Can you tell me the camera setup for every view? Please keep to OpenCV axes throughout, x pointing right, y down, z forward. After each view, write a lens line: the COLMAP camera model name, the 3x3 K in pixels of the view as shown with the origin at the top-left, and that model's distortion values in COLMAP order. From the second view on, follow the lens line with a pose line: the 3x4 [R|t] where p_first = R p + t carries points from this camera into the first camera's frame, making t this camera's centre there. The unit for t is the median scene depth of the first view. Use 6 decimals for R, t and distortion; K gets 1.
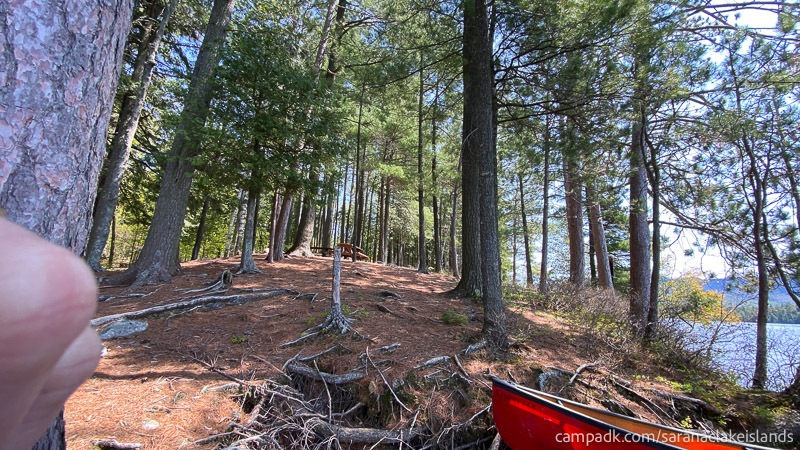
lens RADIAL K [[327.5, 0, 398.7], [0, 327.5, 227.5], [0, 0, 1]] dist [0.025520, -0.020916]
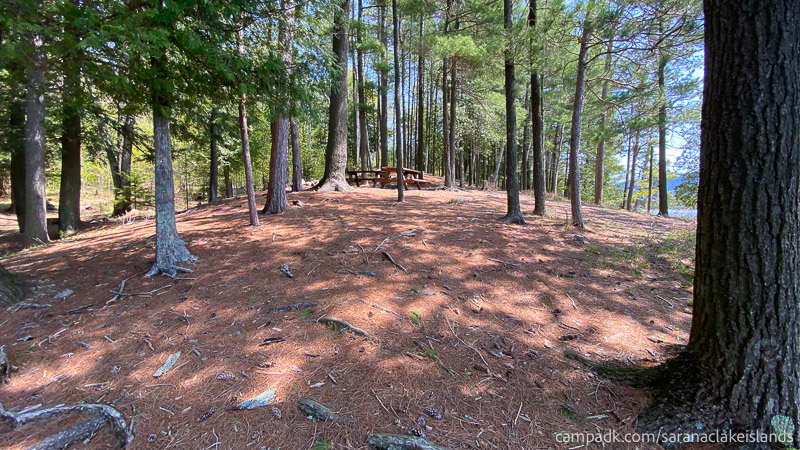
lens RADIAL K [[327.5, 0, 398.7], [0, 327.5, 227.5], [0, 0, 1]] dist [0.025520, -0.020916]
pose [[0.974289, -0.027873, -0.223571, 0.002683], [0.089786, 0.958151, 0.271818, -0.013252], [0.206638, -0.284903, 0.936019, 0.211786]]
